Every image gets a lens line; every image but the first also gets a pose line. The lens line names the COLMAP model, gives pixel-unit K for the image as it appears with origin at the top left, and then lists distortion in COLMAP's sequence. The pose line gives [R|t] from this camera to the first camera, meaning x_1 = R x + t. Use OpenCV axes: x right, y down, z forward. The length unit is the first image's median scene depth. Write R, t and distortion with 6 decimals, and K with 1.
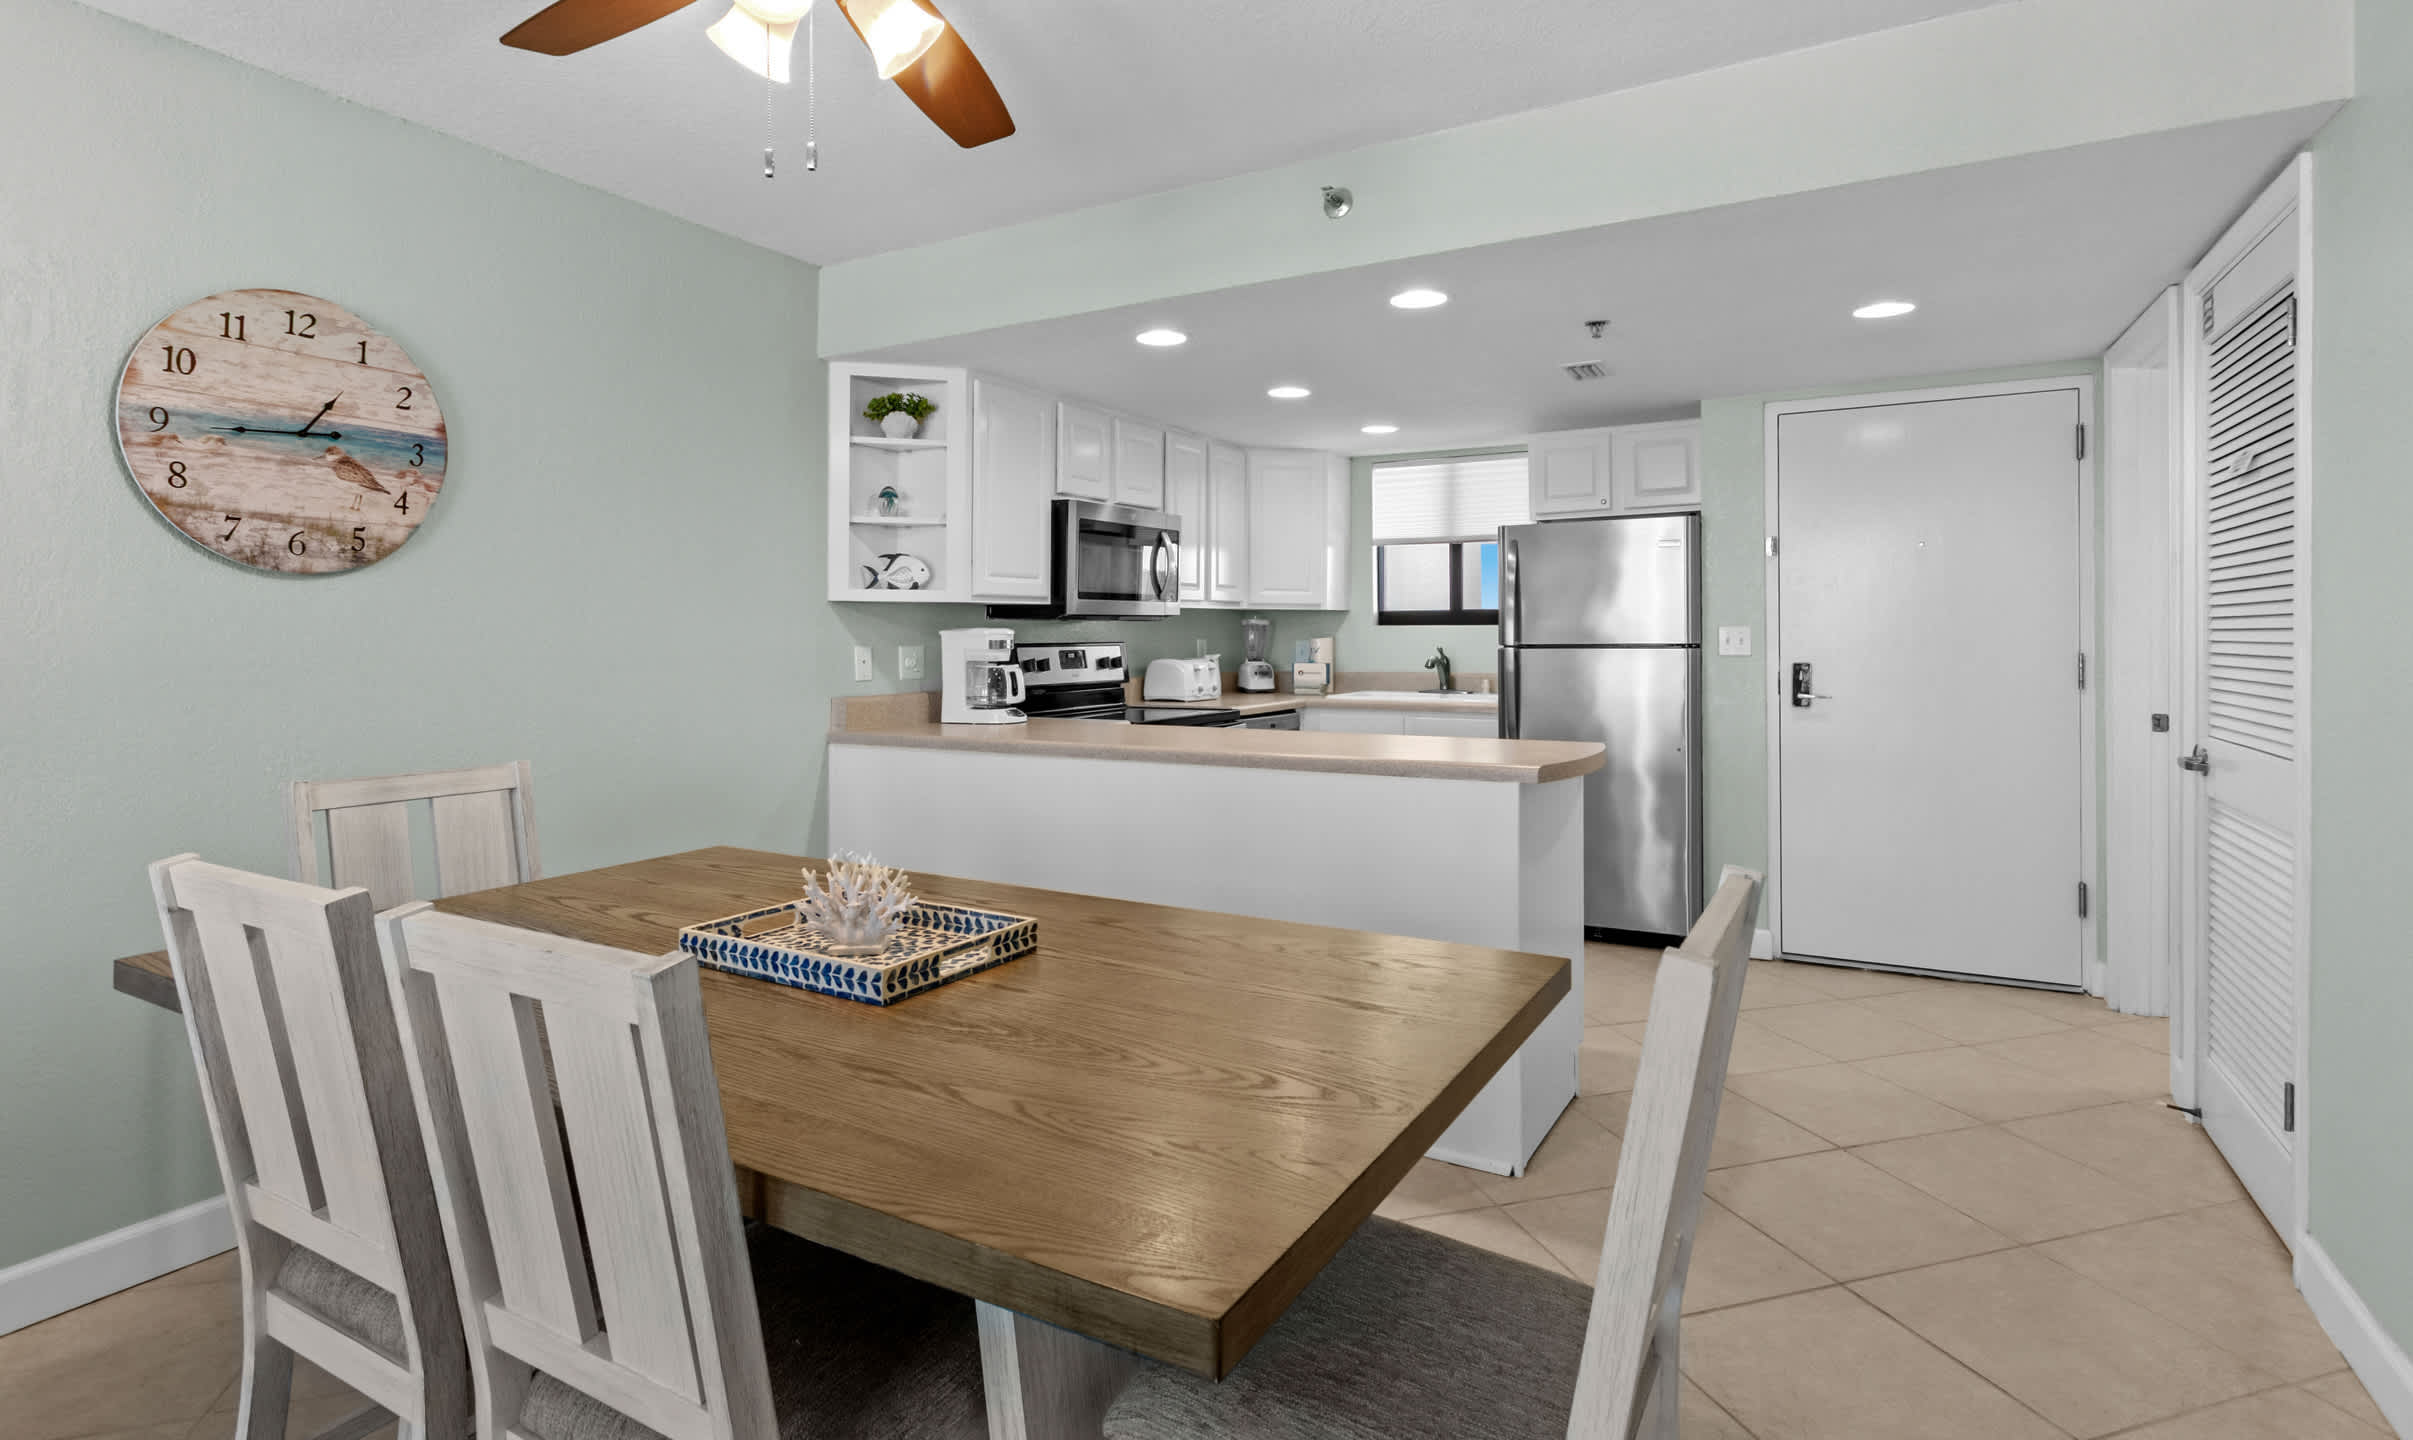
lens RADIAL K [[1180.6, 0, 1210.2], [0, 1180.6, 632.3], [0, 0, 1]] dist [0.001020, 0.000436]
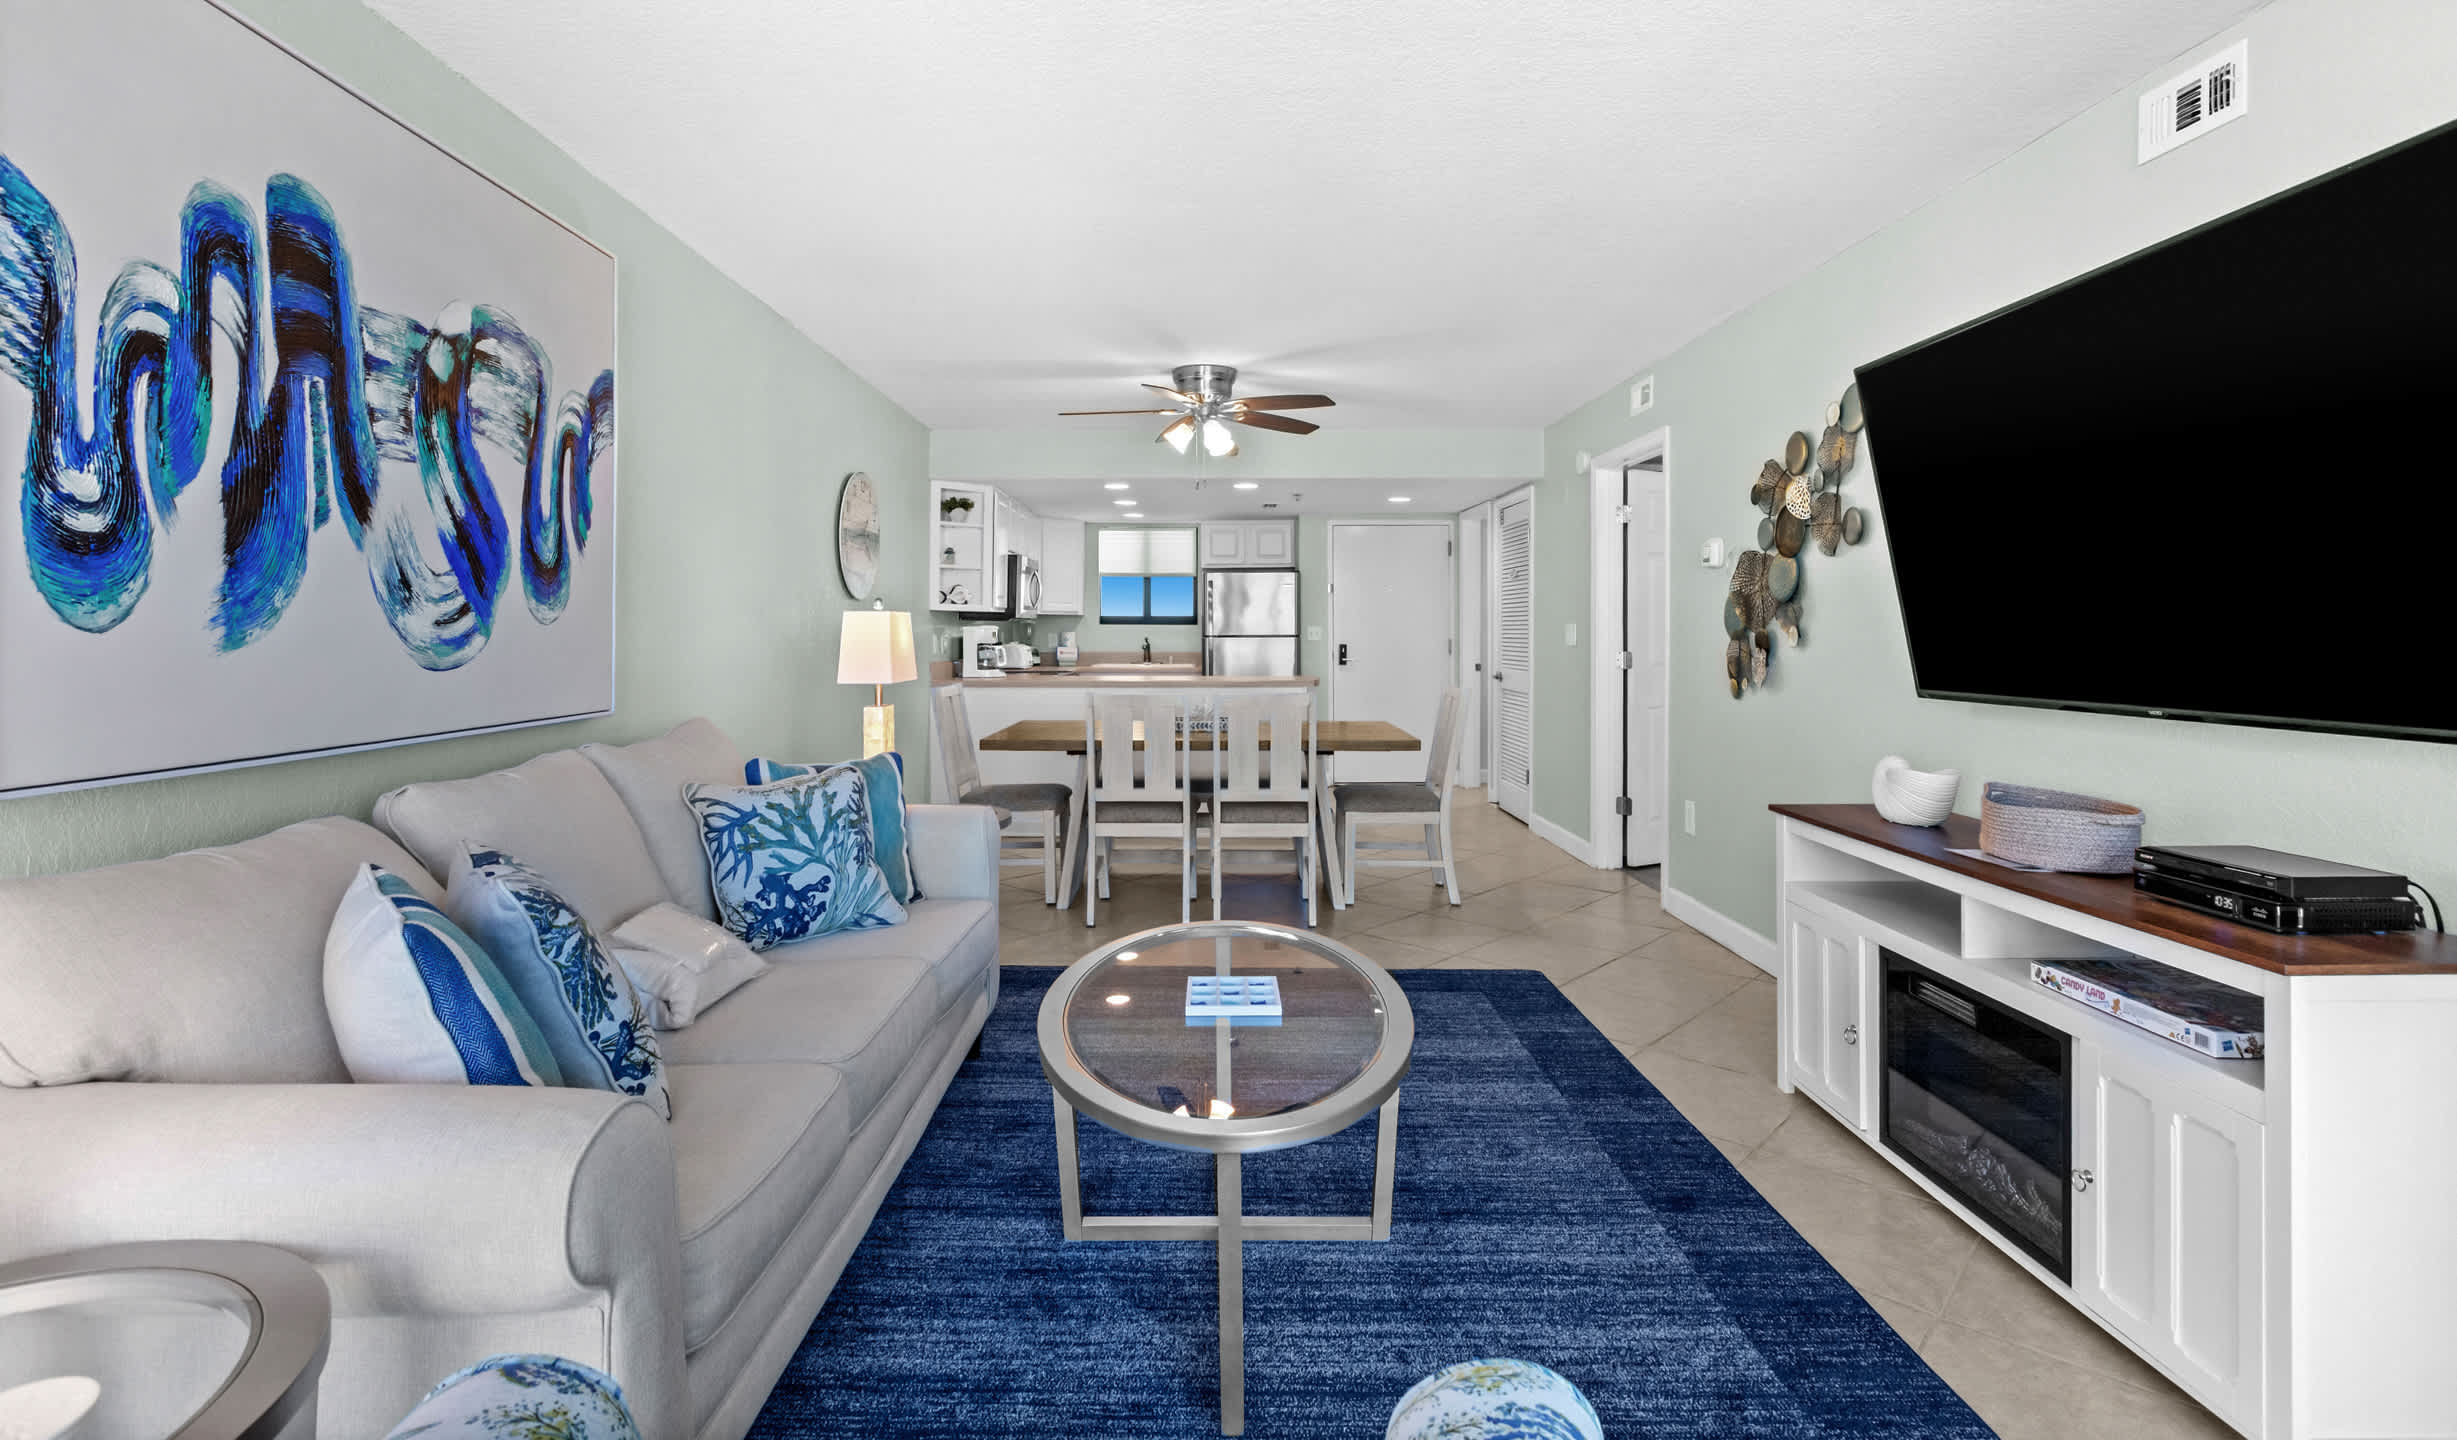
lens RADIAL K [[1144.1, 0, 1220.2], [0, 1144.1, 631.7], [0, 0, 1]] dist [0.003363, 0.000783]
pose [[0.868729, 0.004223, 0.495271, -0.751620], [-0.004976, 0.999988, 0.000201, 0.004441], [-0.495264, -0.002639, 0.868739, -0.715161]]
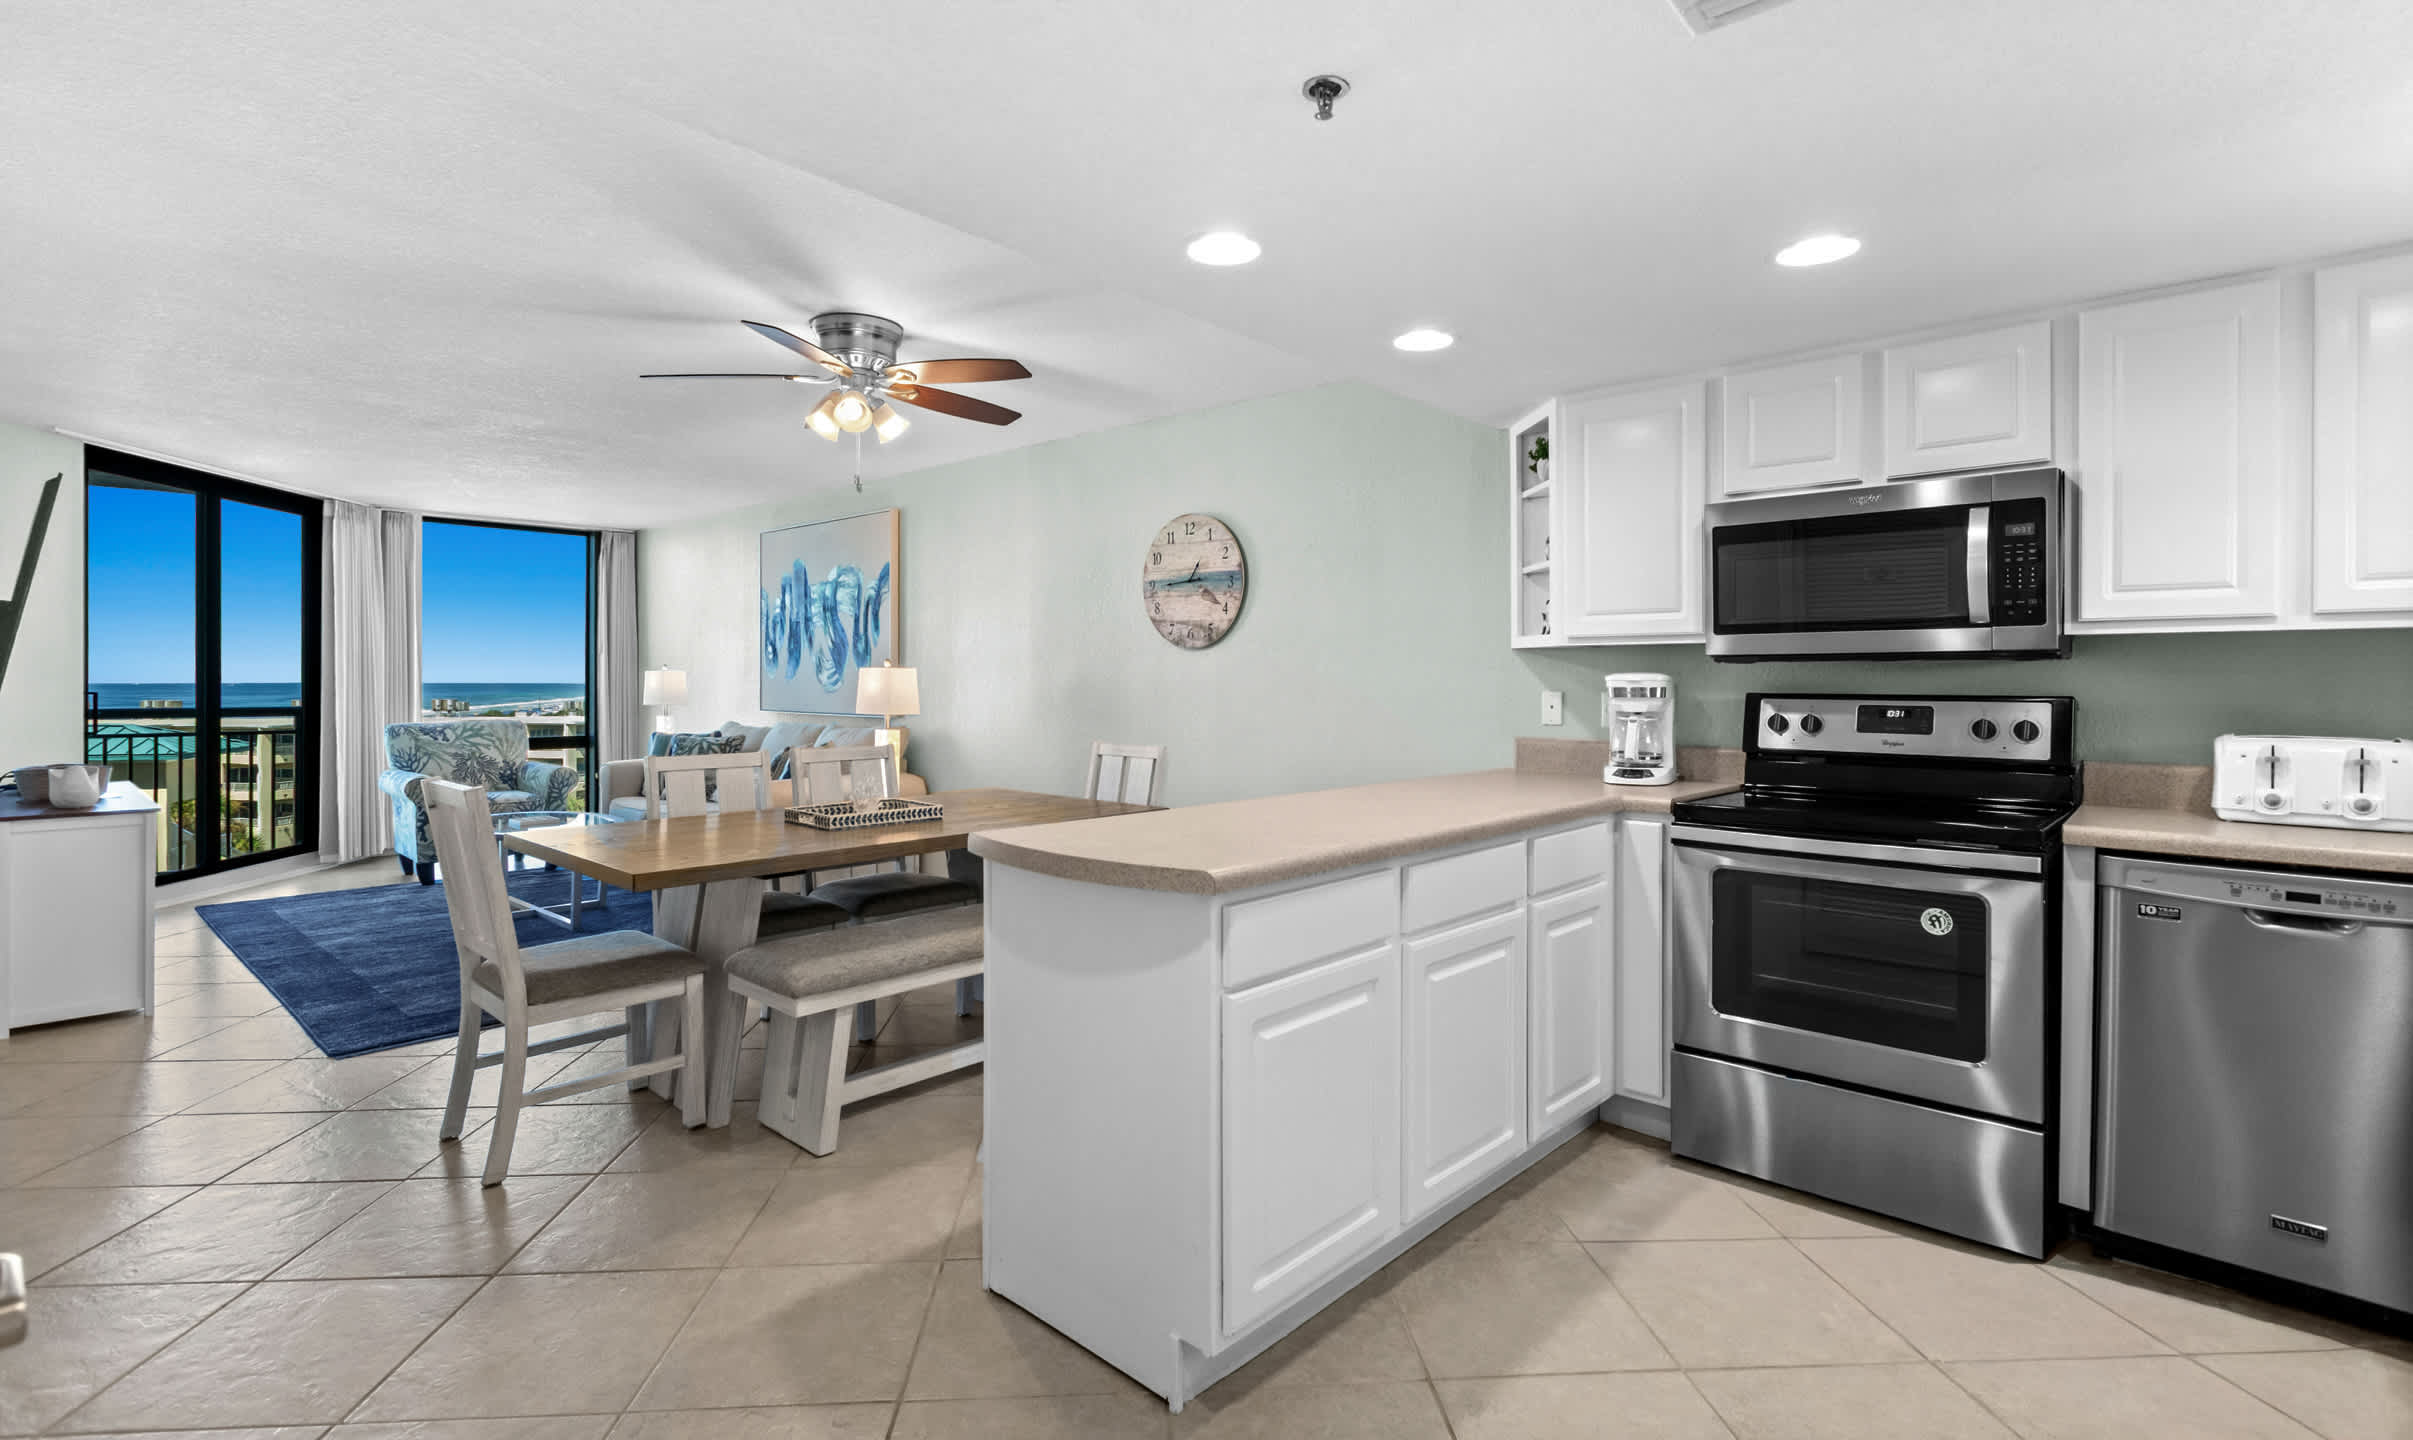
lens RADIAL K [[1095.8, 0, 1191.4], [0, 1095.8, 677.1], [0, 0, 1]] dist [0.001301, 0.000416]
pose [[-0.229193, 0.003726, -0.973374, 0.671580], [-0.000056, 0.999993, 0.003841, -0.003989], [0.973381, 0.000935, -0.229191, 0.873145]]
